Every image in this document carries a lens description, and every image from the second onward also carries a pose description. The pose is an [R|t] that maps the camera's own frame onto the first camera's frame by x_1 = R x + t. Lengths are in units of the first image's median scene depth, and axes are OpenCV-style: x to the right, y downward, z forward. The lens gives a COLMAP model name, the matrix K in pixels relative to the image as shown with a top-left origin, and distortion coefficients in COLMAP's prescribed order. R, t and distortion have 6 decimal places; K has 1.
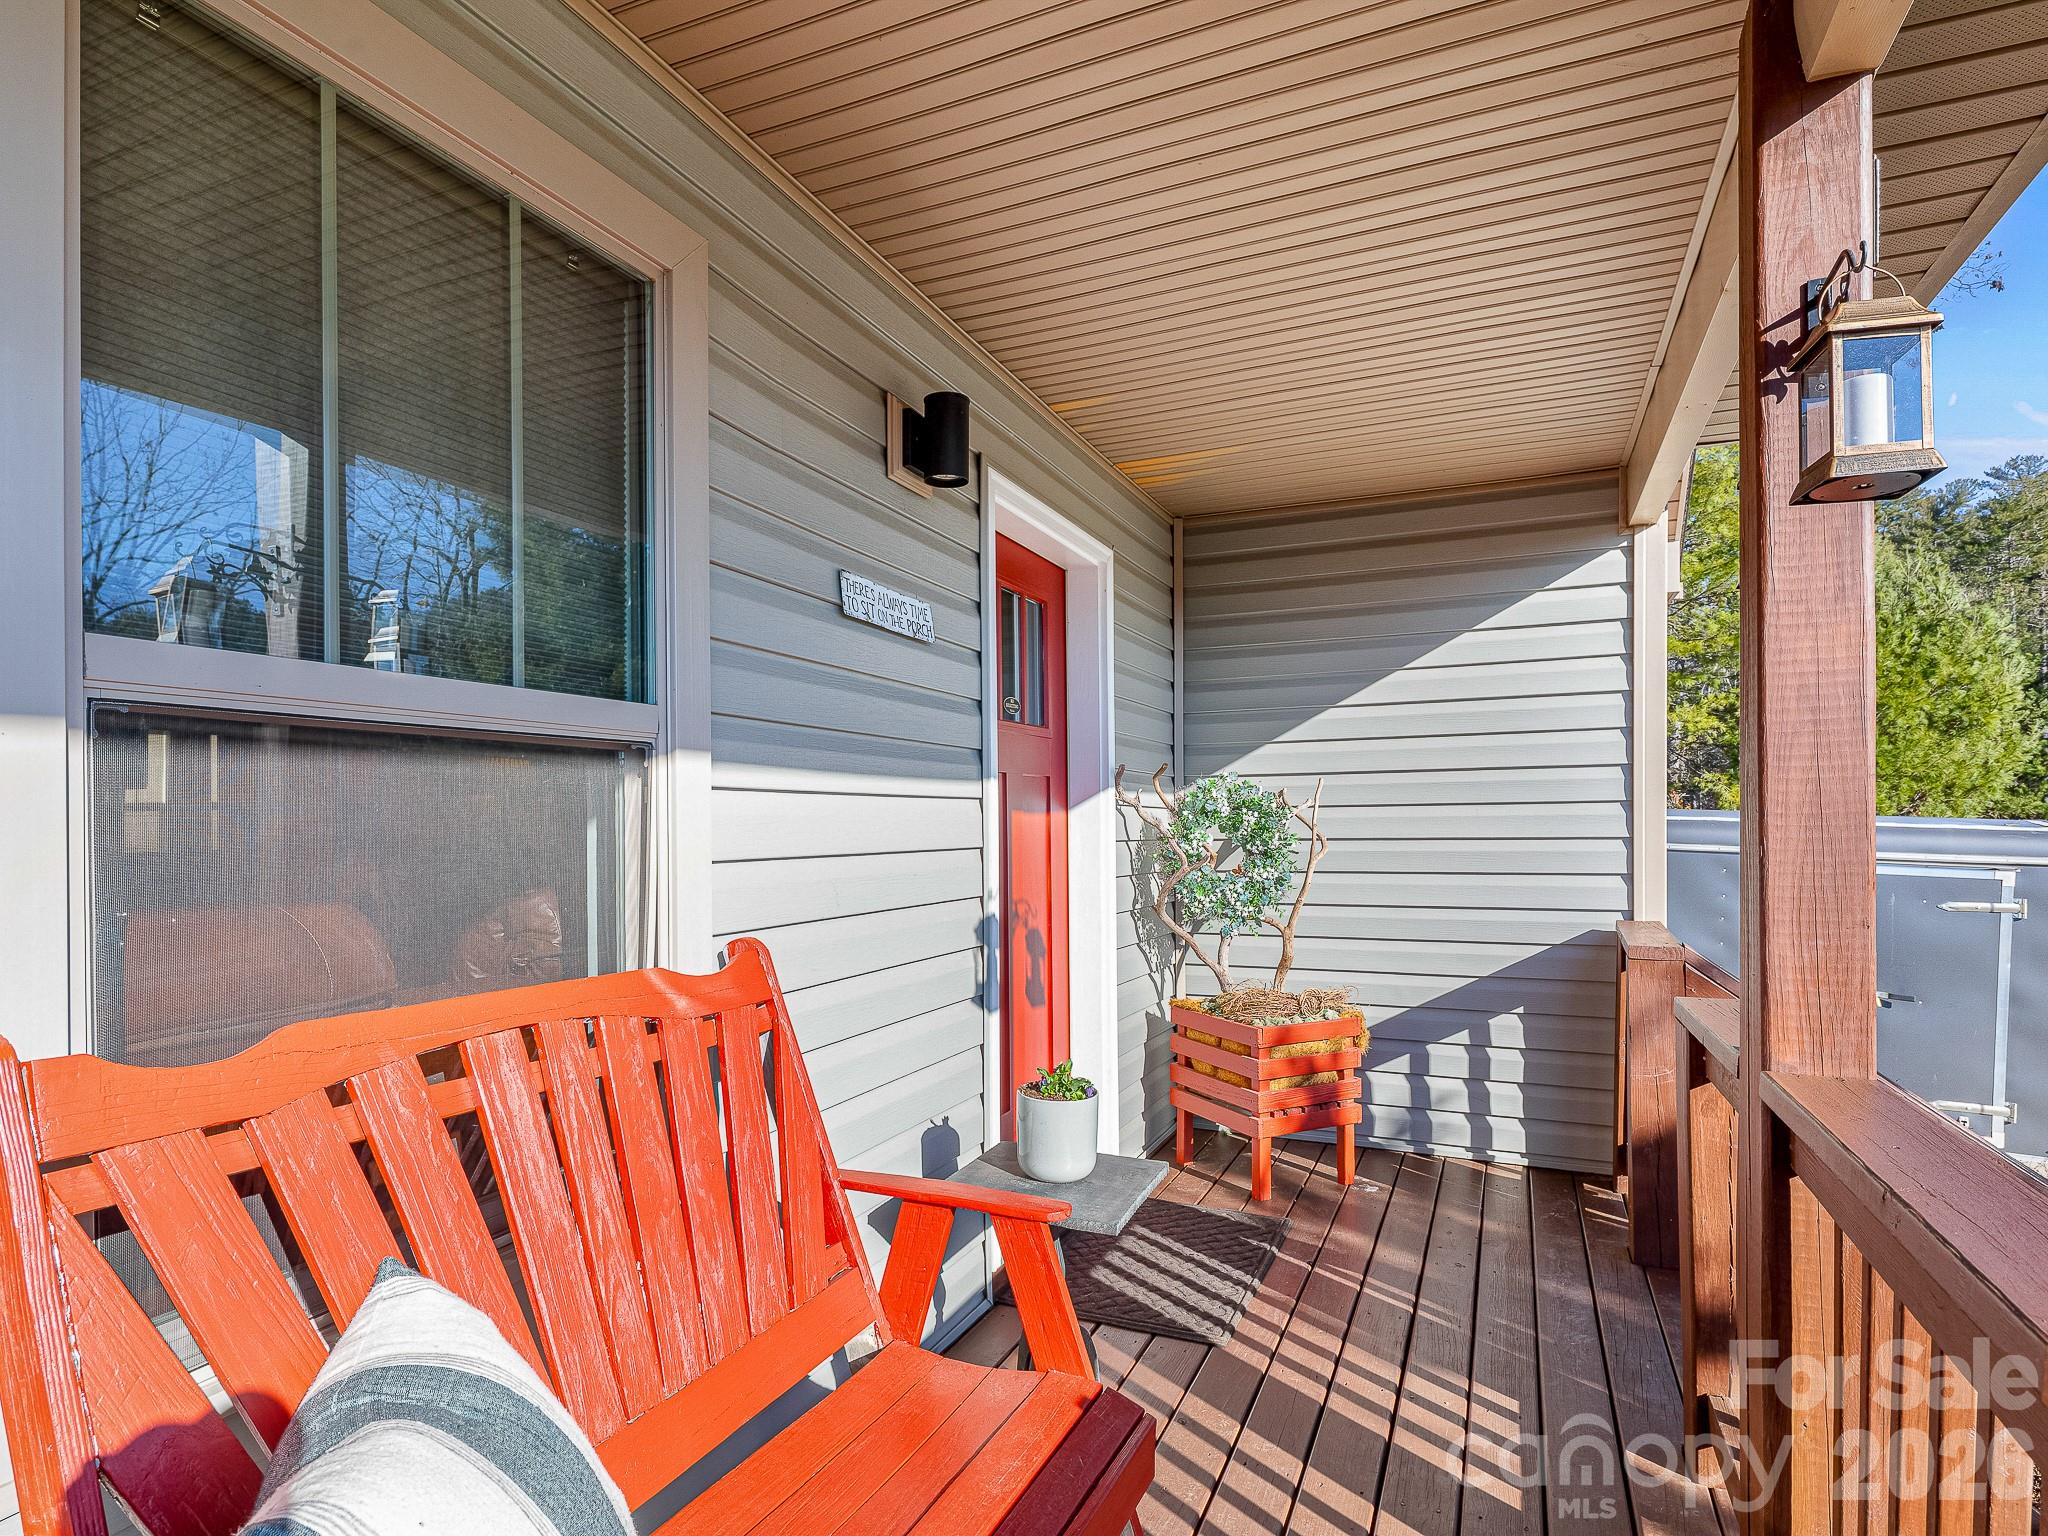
lens RADIAL K [[1107.3, 0, 1021.4], [0, 1107.3, 825.3], [0, 0, 1]] dist [0.002481, 0.000536]
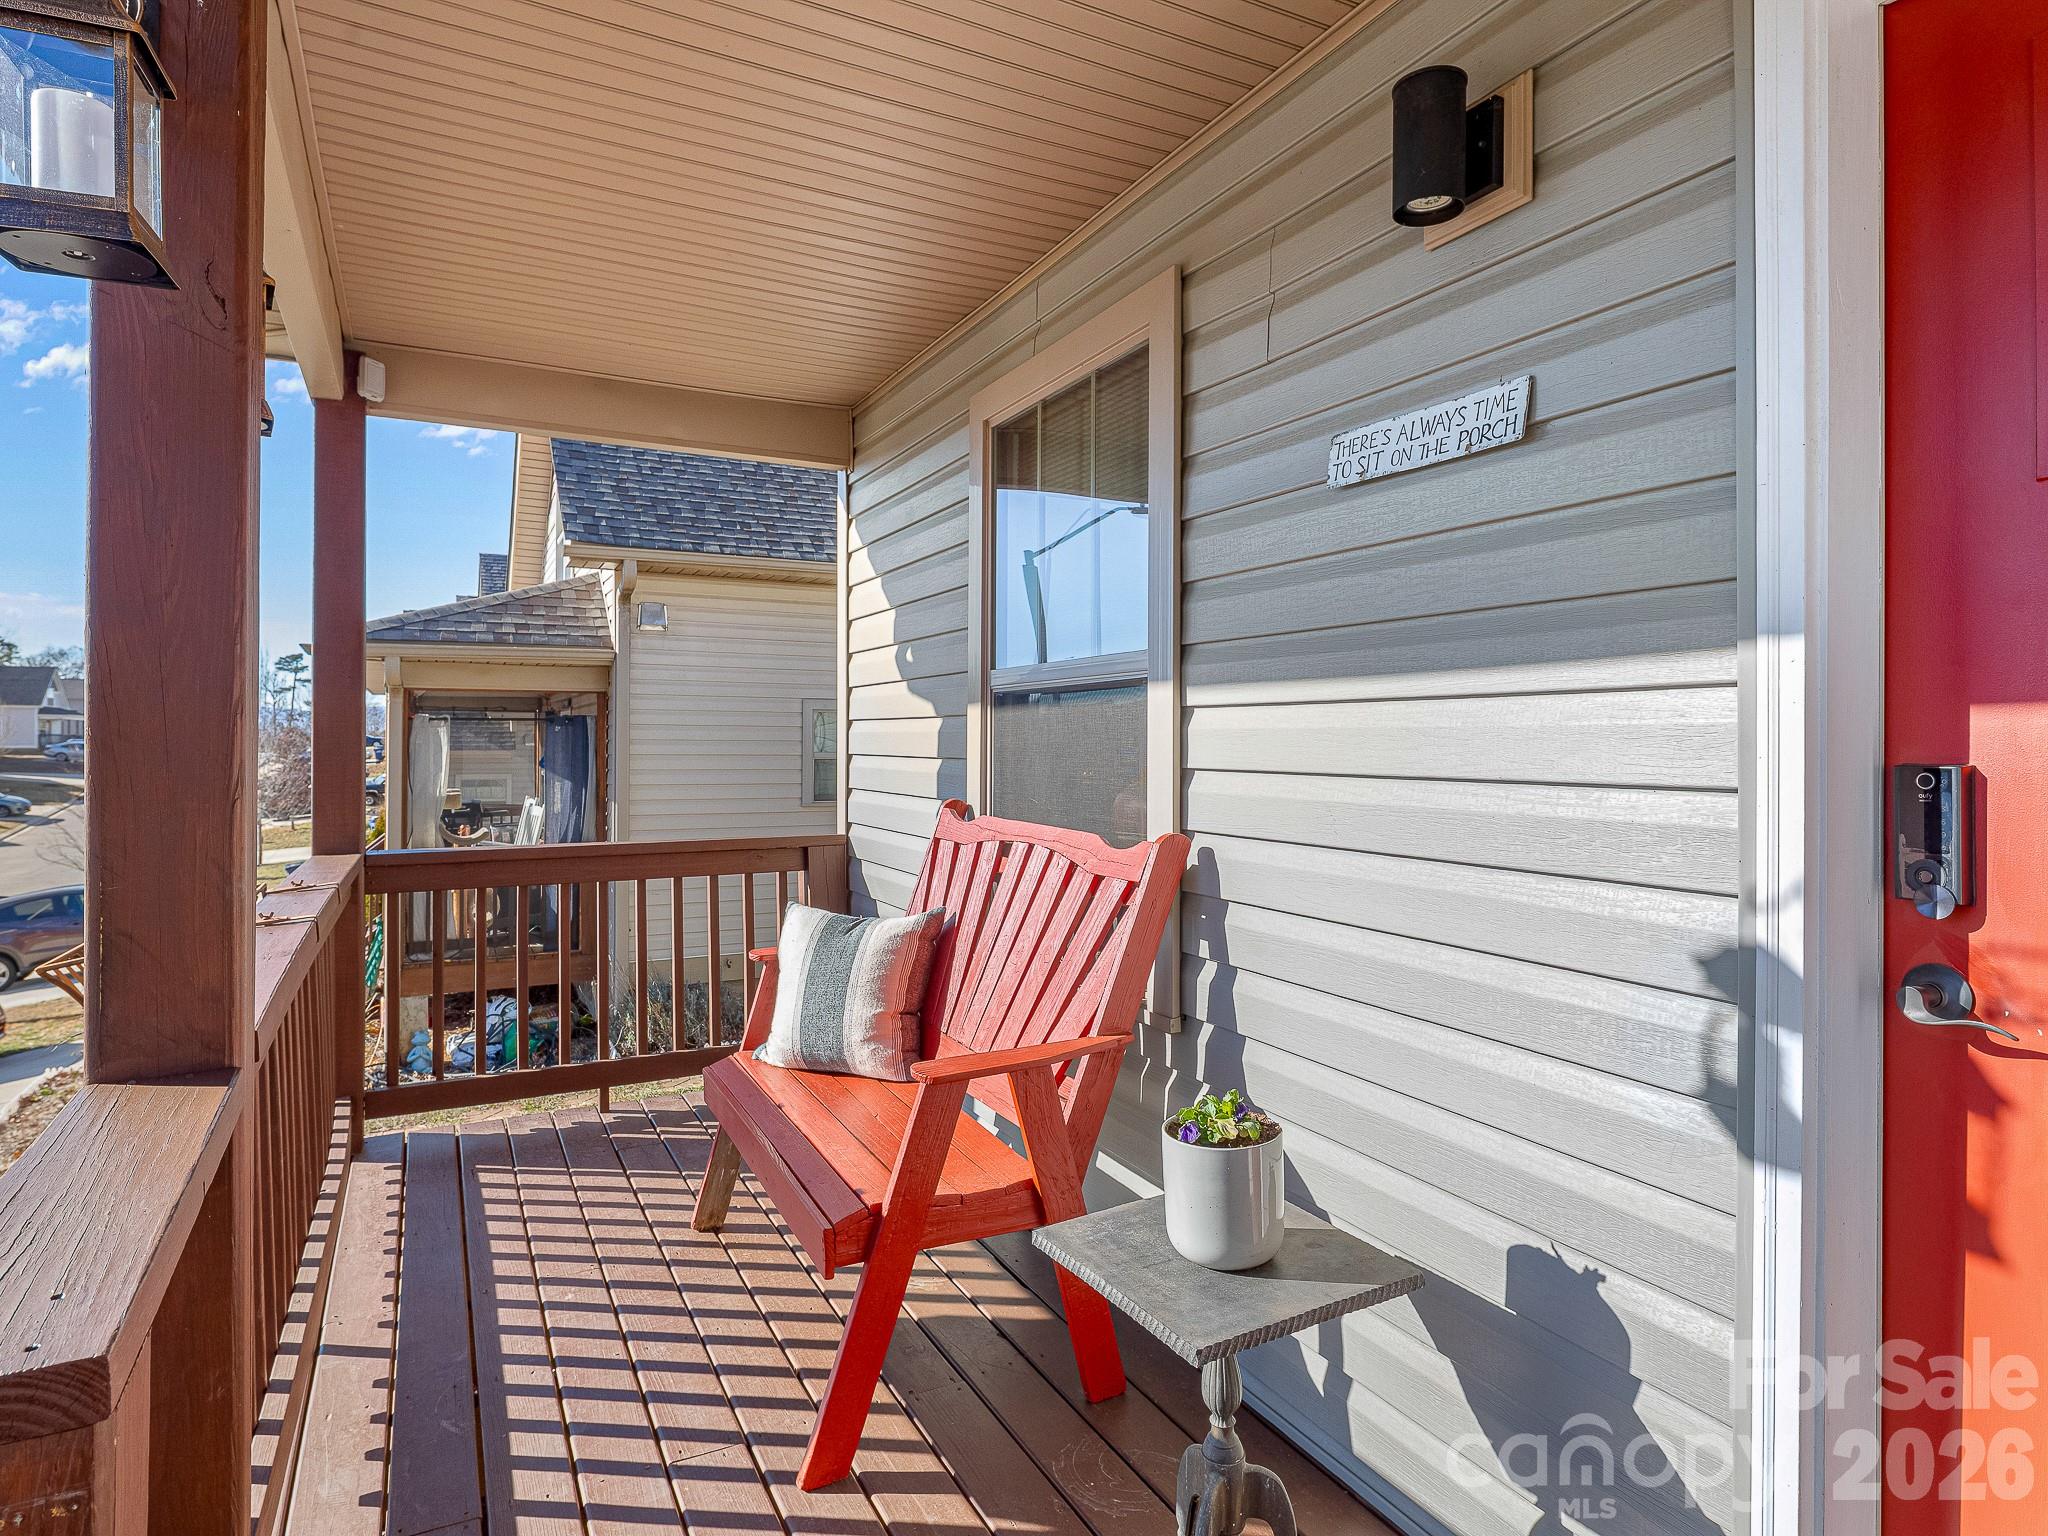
lens RADIAL K [[1133.5, 0, 999.9], [0, 1133.5, 736.4], [0, 0, 1]] dist [-0.001738, 0.000001]
pose [[-0.634071, 0.002015, -0.773272, 0.603968], [0.000231, 0.999997, 0.002416, -0.003405], [0.773274, 0.001353, -0.634070, 1.218216]]
